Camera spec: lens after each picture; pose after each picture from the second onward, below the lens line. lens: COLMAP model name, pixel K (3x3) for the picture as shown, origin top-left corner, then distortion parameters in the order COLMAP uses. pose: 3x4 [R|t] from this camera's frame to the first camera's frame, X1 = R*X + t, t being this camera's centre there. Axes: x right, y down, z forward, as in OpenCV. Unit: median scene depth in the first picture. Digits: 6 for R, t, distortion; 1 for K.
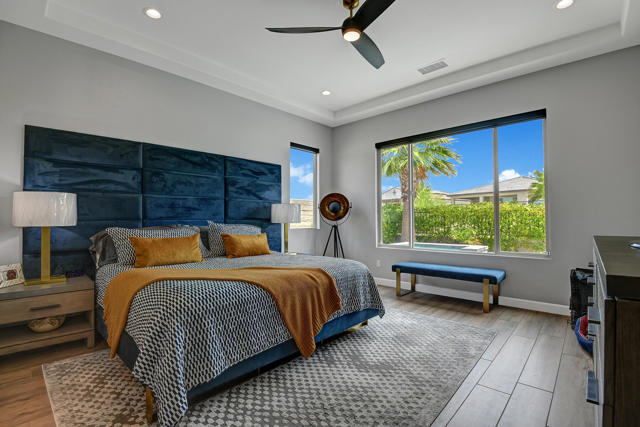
lens RADIAL K [[299.8, 0, 316.5], [0, 299.8, 217.5], [0, 0, 1]] dist [-0.031798, -0.001362]
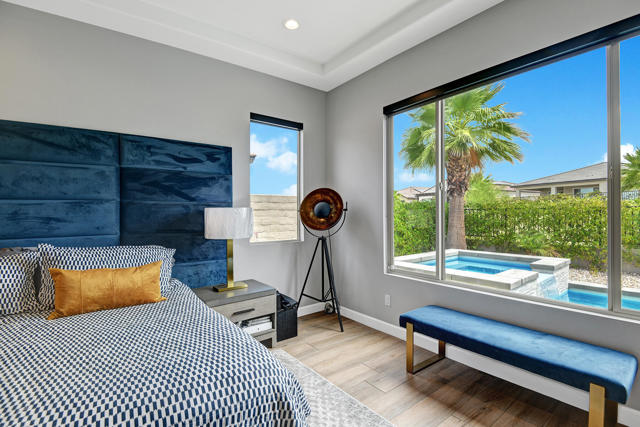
lens RADIAL K [[299.8, 0, 316.5], [0, 299.8, 217.5], [0, 0, 1]] dist [-0.031798, -0.001362]
pose [[0.985746, -0.000962, -0.168238, 0.164877], [0.004601, 0.999764, 0.021239, -0.032323], [0.168178, -0.021710, 0.985518, 0.362188]]
